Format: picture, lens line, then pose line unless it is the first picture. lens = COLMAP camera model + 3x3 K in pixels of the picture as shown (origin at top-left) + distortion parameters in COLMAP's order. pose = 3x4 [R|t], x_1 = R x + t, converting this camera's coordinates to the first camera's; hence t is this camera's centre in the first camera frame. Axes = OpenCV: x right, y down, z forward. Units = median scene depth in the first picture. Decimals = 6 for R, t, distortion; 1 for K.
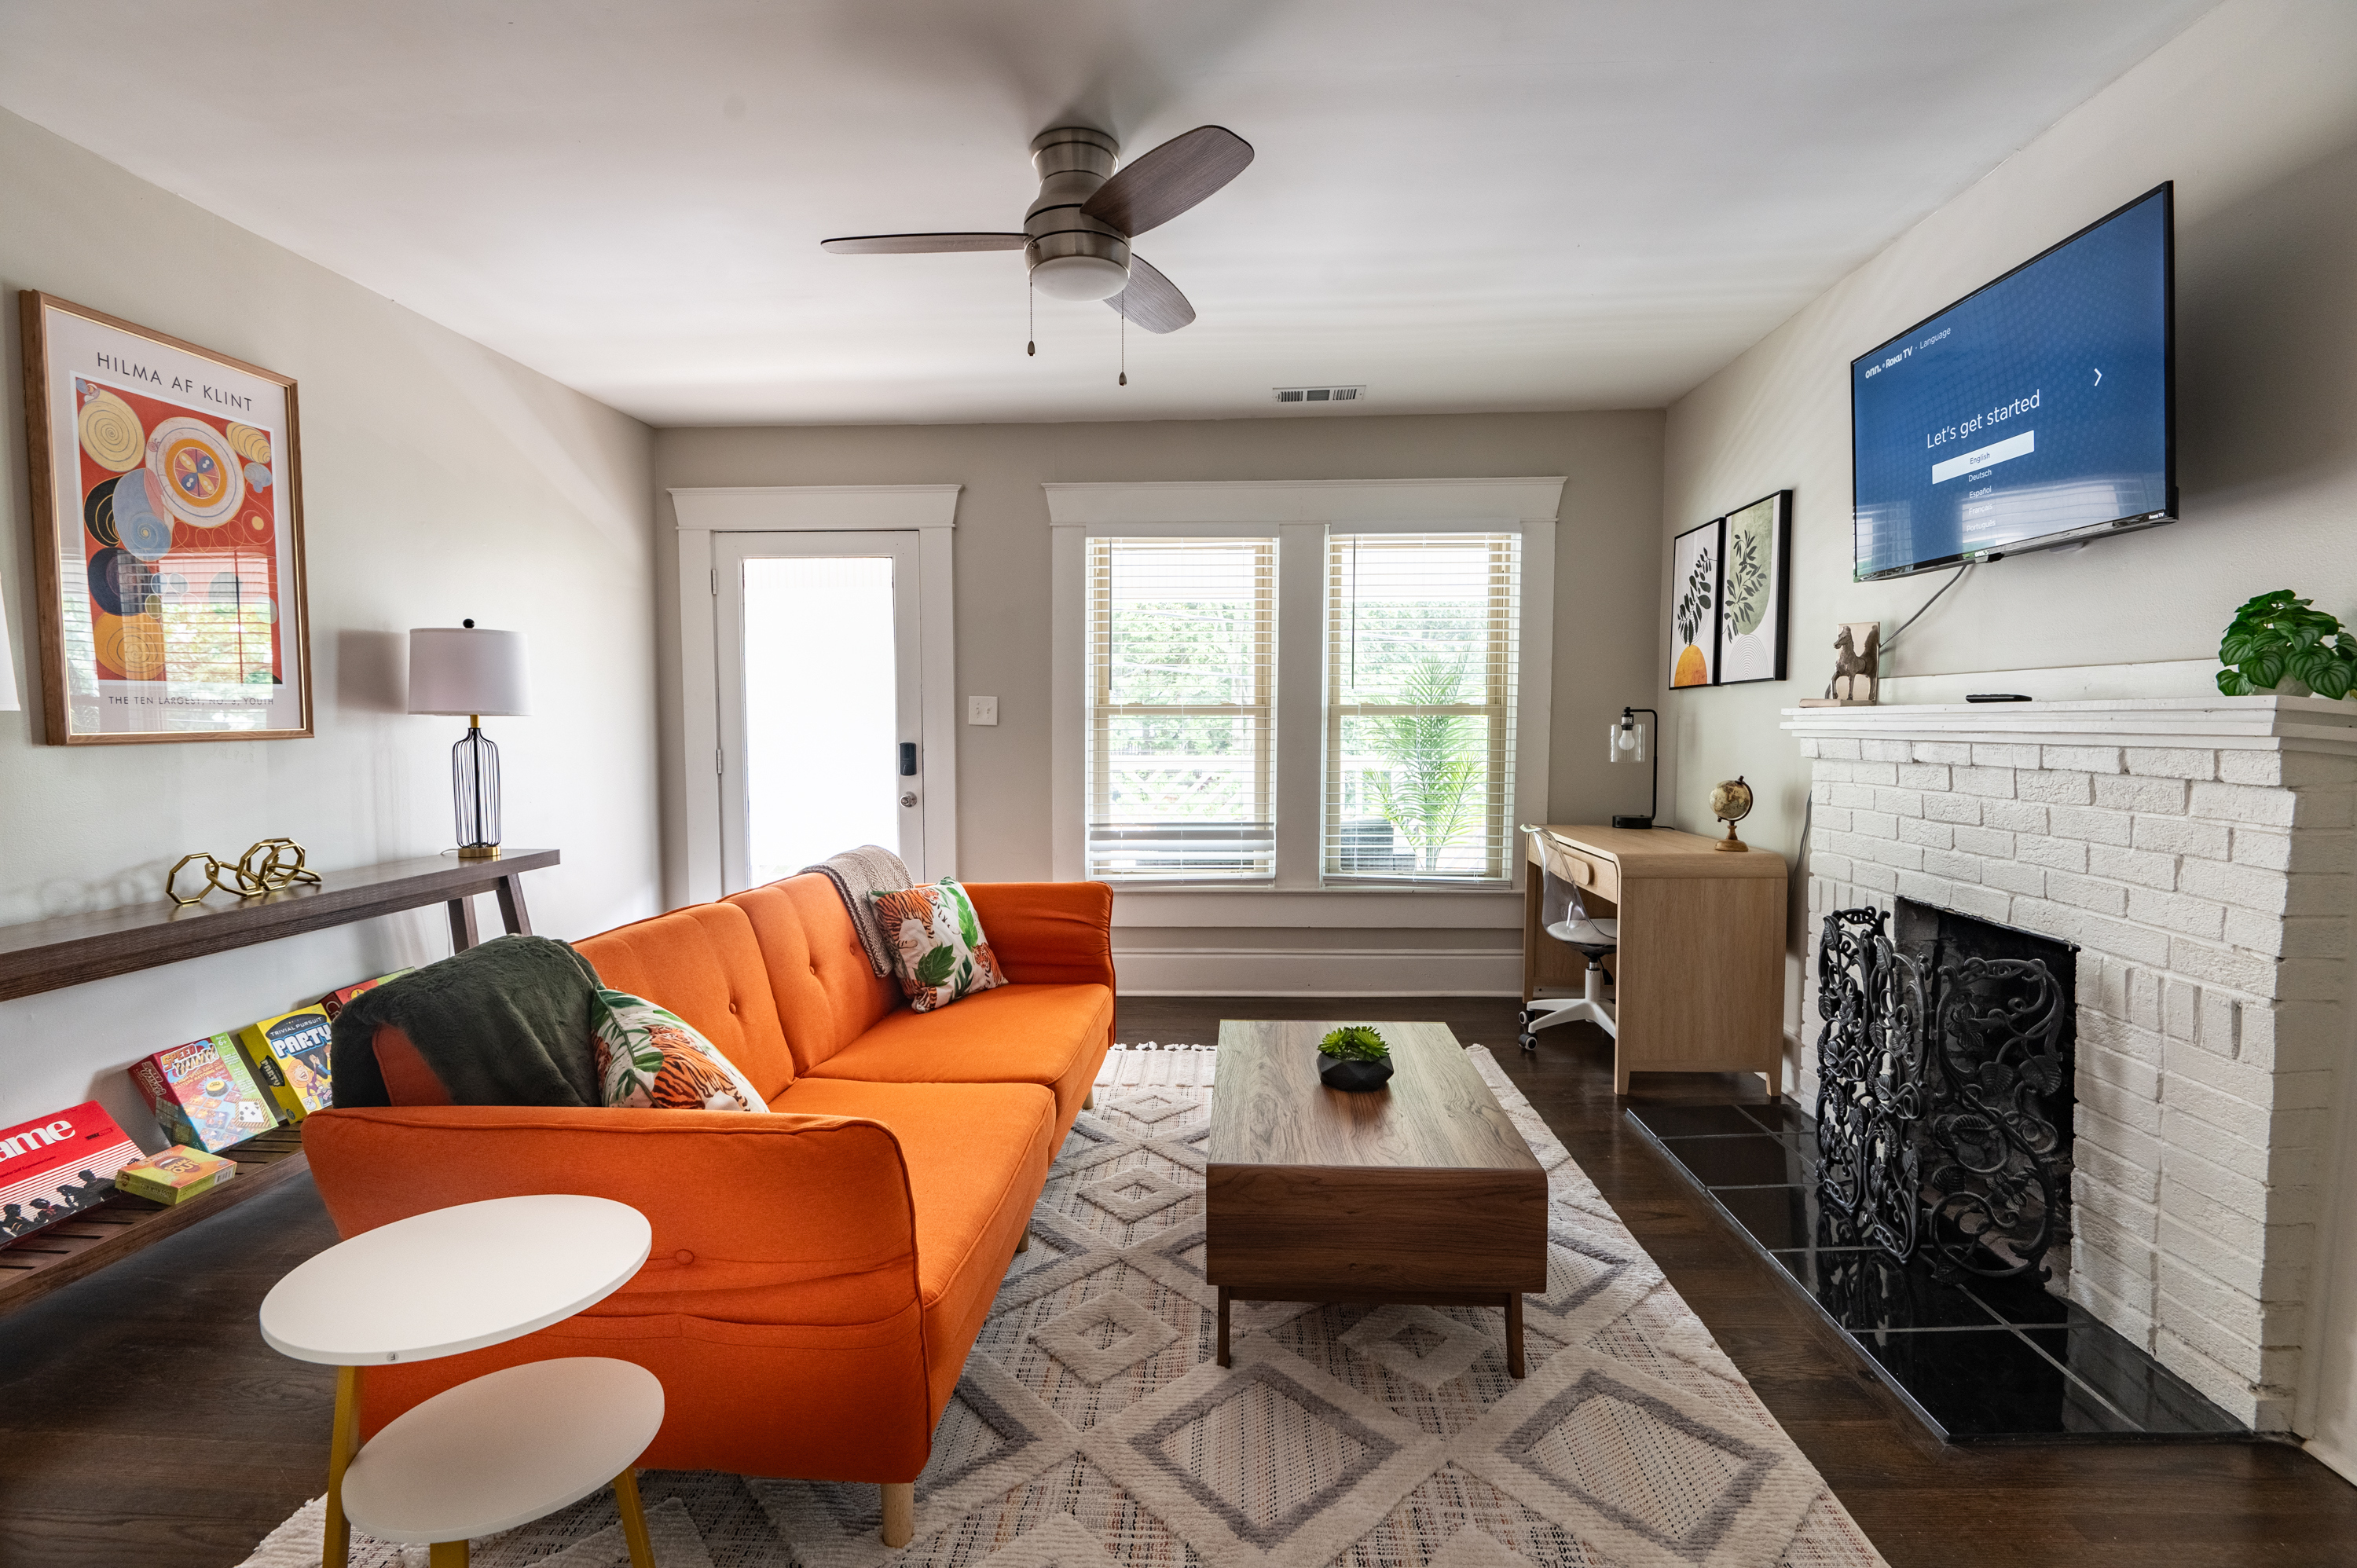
lens RADIAL K [[1089.4, 0, 1178.5], [0, 1089.4, 784.0], [0, 0, 1]] dist [-0.001188, -0.000477]
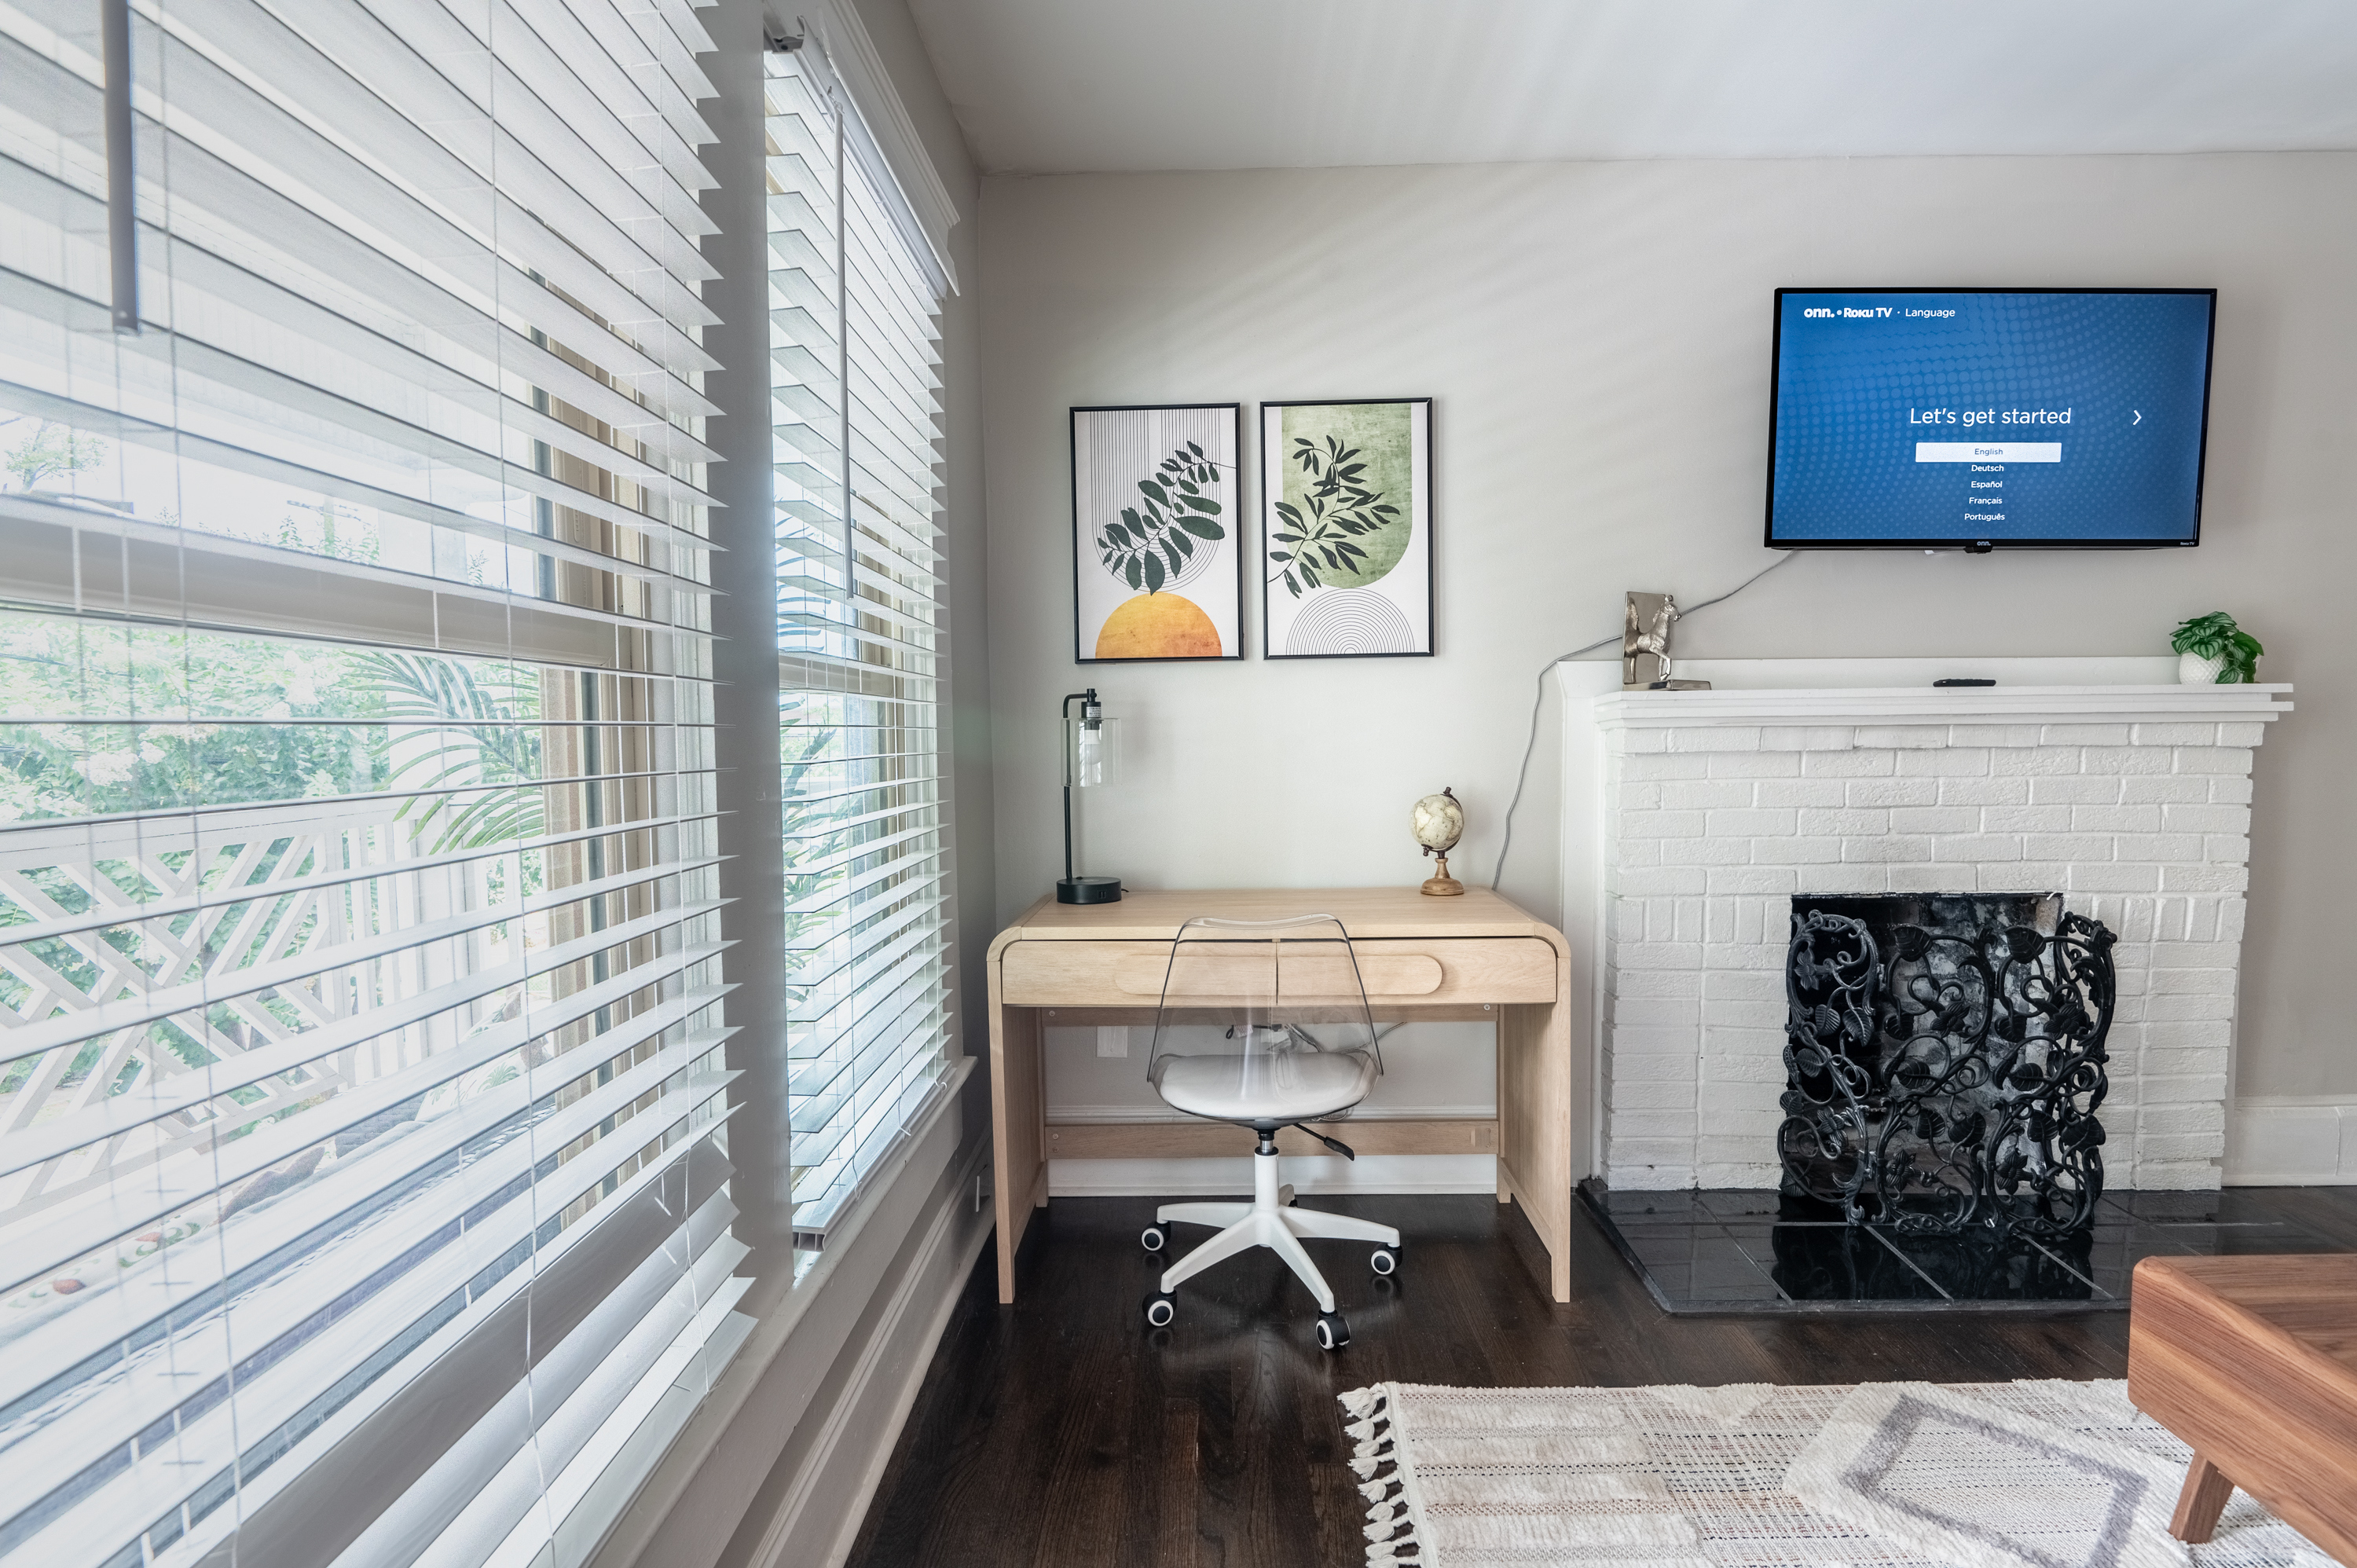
lens RADIAL K [[1149.1, 0, 1178.5], [0, 1149.1, 784.0], [0, 0, 1]] dist [0.010147, -0.021160]
pose [[-0.033074, -0.049787, 0.998212, -0.230251], [0.068594, 0.996290, 0.051964, -0.060980], [-0.997096, 0.070190, -0.029536, 1.202222]]
